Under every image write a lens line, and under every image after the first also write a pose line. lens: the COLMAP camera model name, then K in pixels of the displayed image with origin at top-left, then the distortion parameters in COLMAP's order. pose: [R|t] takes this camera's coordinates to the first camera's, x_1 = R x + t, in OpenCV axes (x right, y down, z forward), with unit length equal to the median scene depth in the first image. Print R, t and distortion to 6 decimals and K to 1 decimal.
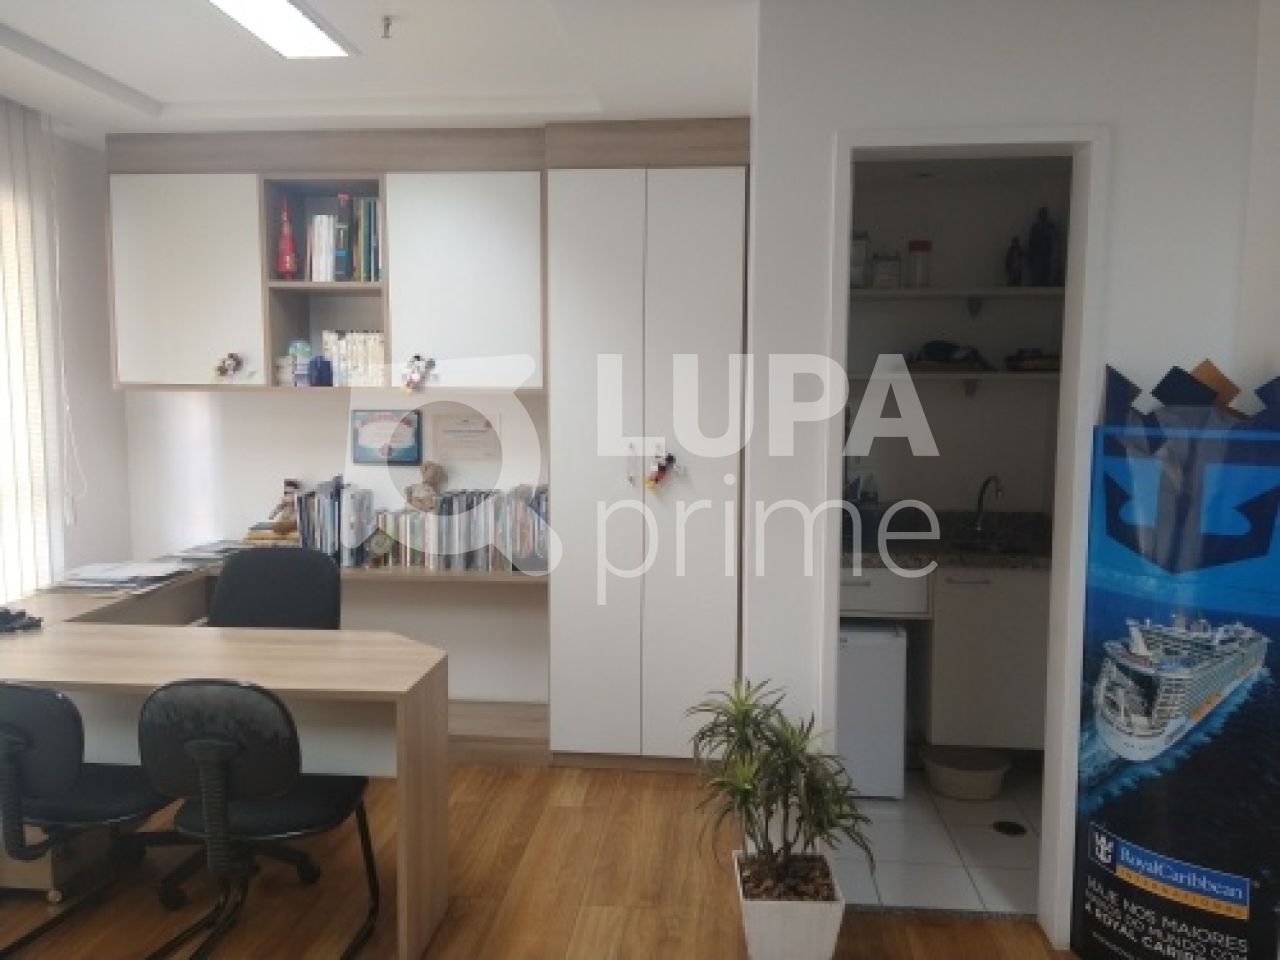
lens RADIAL K [[950.1, 0, 645.4], [0, 950.1, 479.3], [0, 0, 1]] dist [0.093898, -0.109837]
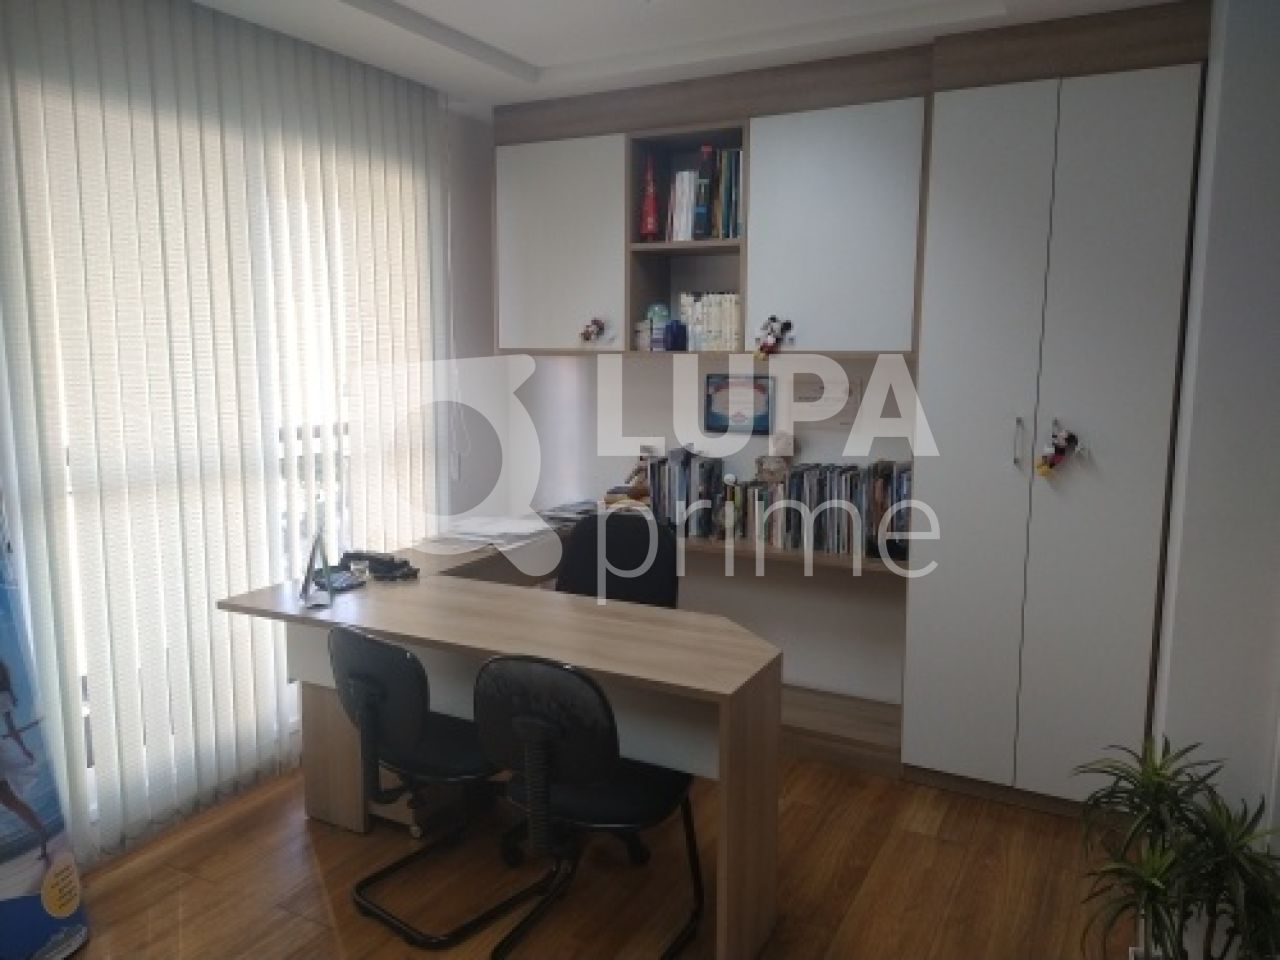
lens RADIAL K [[950.1, 0, 643.1], [0, 950.1, 481.9], [0, 0, 1]] dist [0.093898, -0.109837]
pose [[0.924846, 0.052364, -0.376721, 0.001409], [-0.035893, 0.998073, 0.050615, -0.013753], [0.378645, -0.033290, 0.924943, 0.100162]]
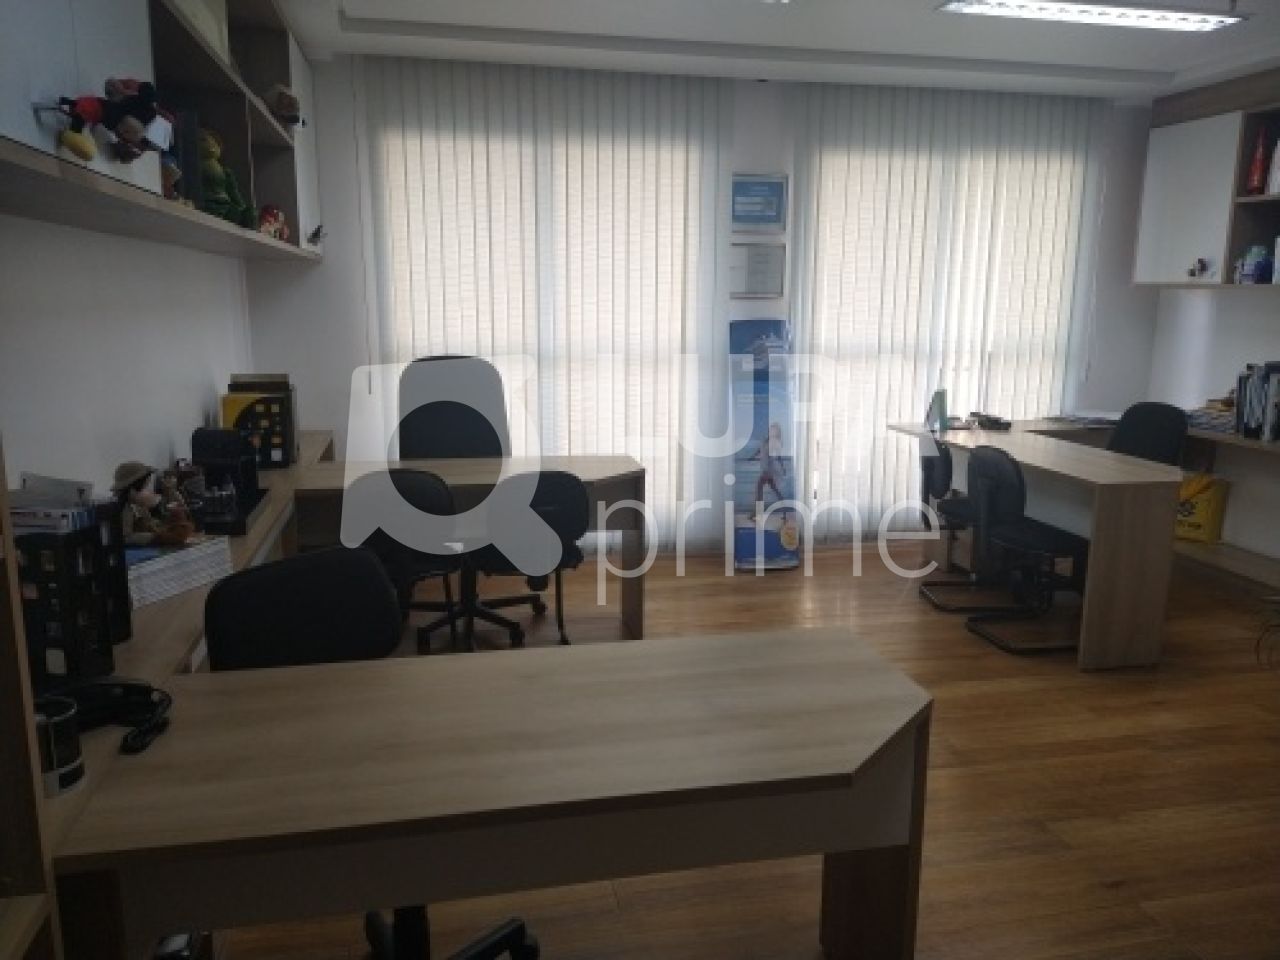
lens RADIAL K [[950.1, 0, 633.8], [0, 950.1, 487.4], [0, 0, 1]] dist [0.093898, -0.109837]
pose [[0.309211, 0.189722, -0.931877, 0.651689], [-0.098444, 0.981020, 0.167061, 0.030074], [0.945884, 0.040080, 0.322019, -0.129001]]
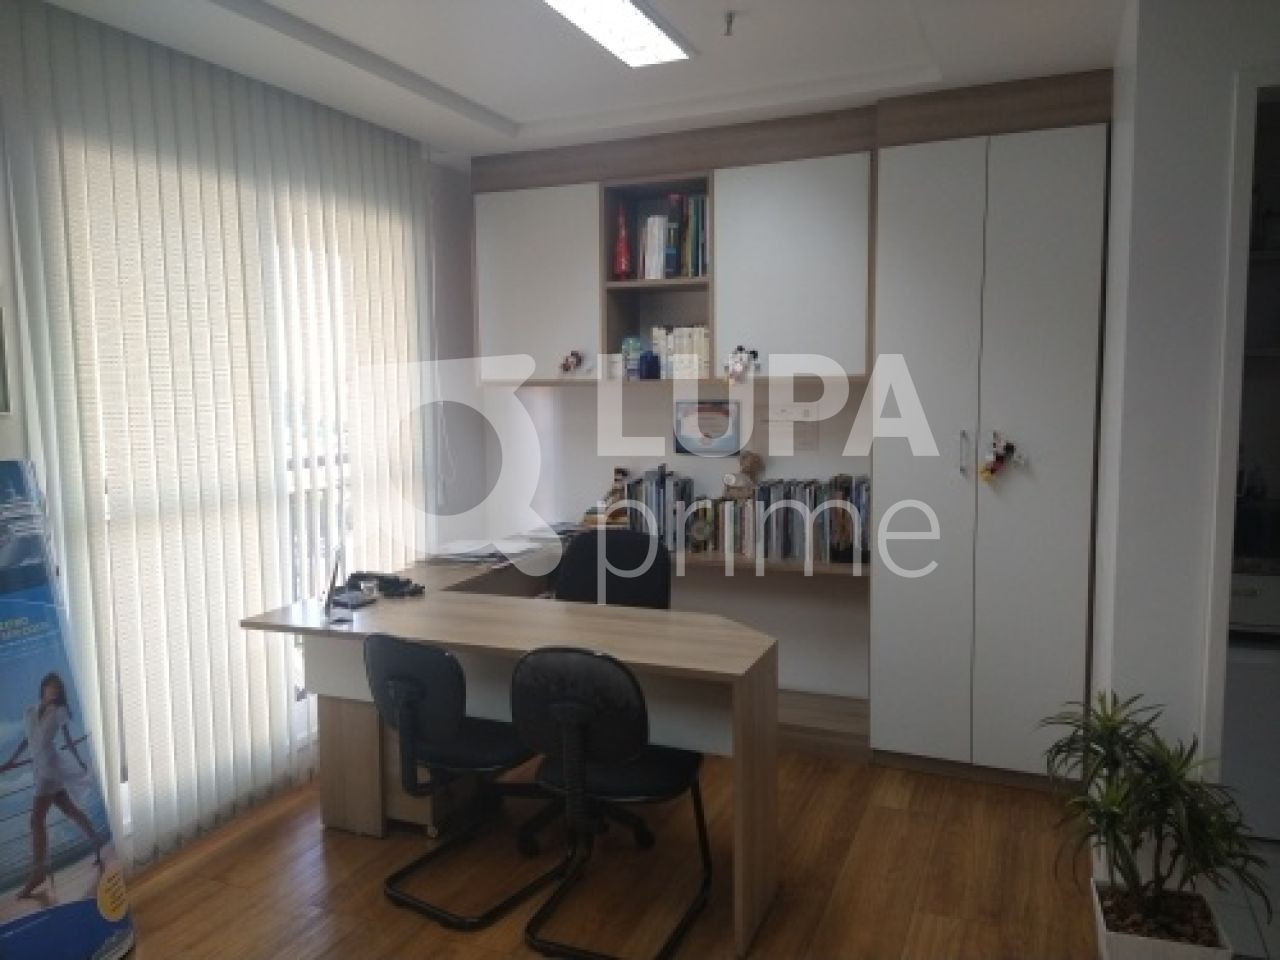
lens RADIAL K [[950.1, 0, 643.9], [0, 950.1, 480.1], [0, 0, 1]] dist [0.093898, -0.109837]
pose [[0.953556, 0.012108, -0.300974, -0.031289], [-0.009583, 0.999905, 0.009867, 0.003720], [0.301065, -0.006524, 0.953581, -0.000436]]
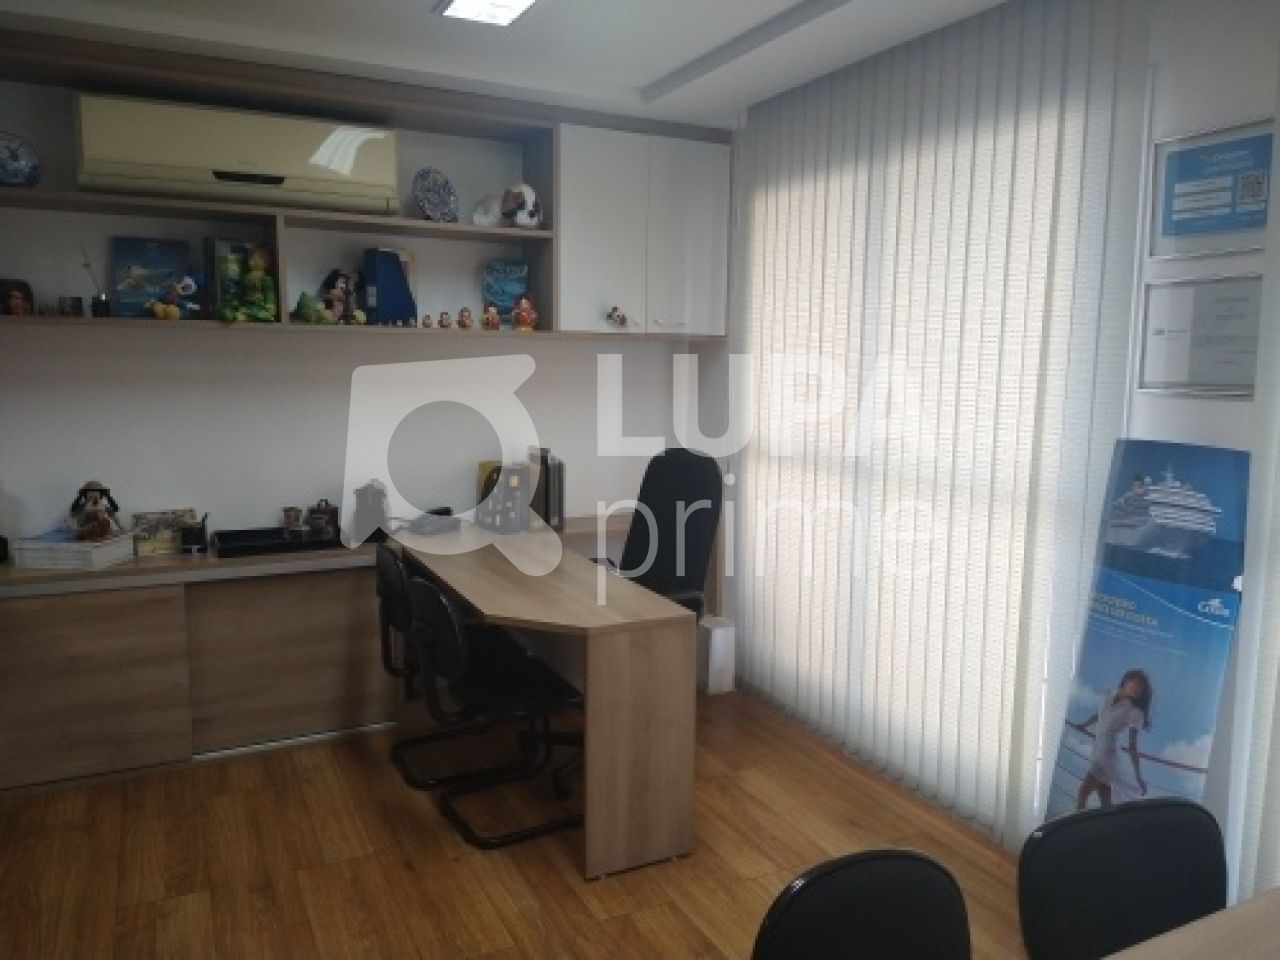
lens RADIAL K [[950.1, 0, 640.1], [0, 950.1, 482.0], [0, 0, 1]] dist [0.093898, -0.109837]
pose [[-0.847124, 0.050323, -0.529008, -0.022529], [-0.072322, 0.975325, 0.208591, -0.082095], [0.526451, 0.214961, -0.822582, 0.869632]]
